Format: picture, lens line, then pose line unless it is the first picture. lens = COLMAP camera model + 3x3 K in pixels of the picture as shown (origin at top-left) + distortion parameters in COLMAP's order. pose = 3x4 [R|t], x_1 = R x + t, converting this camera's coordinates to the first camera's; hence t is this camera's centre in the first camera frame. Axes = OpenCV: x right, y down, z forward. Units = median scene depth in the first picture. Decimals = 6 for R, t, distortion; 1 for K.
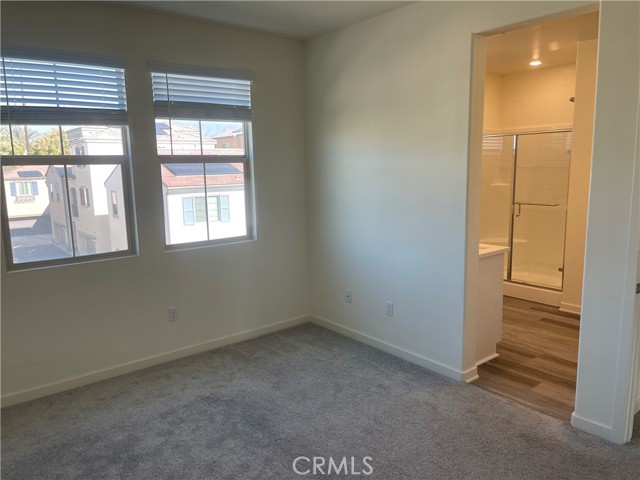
lens RADIAL K [[482.0, 0, 320.7], [0, 482.0, 241.9], [0, 0, 1]] dist [-0.003830, -0.000274]
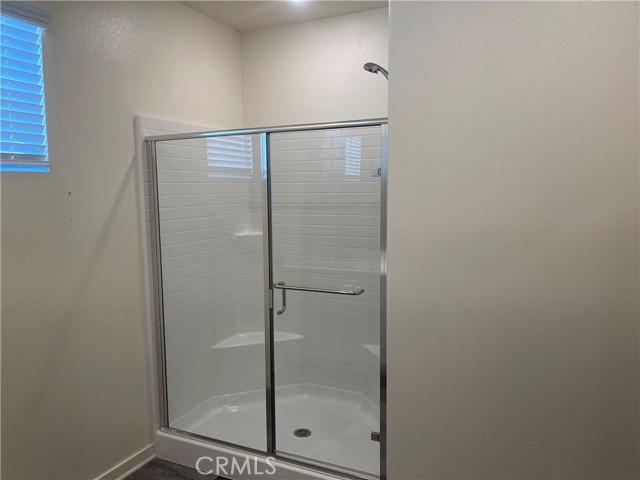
lens RADIAL K [[482.0, 0, 321.2], [0, 482.0, 239.6], [0, 0, 1]] dist [-0.003830, -0.000274]
pose [[0.898913, -0.035356, 0.436698, 0.245923], [0.058897, 0.997443, -0.040480, -0.101766], [-0.434150, 0.062108, 0.898697, 0.568472]]
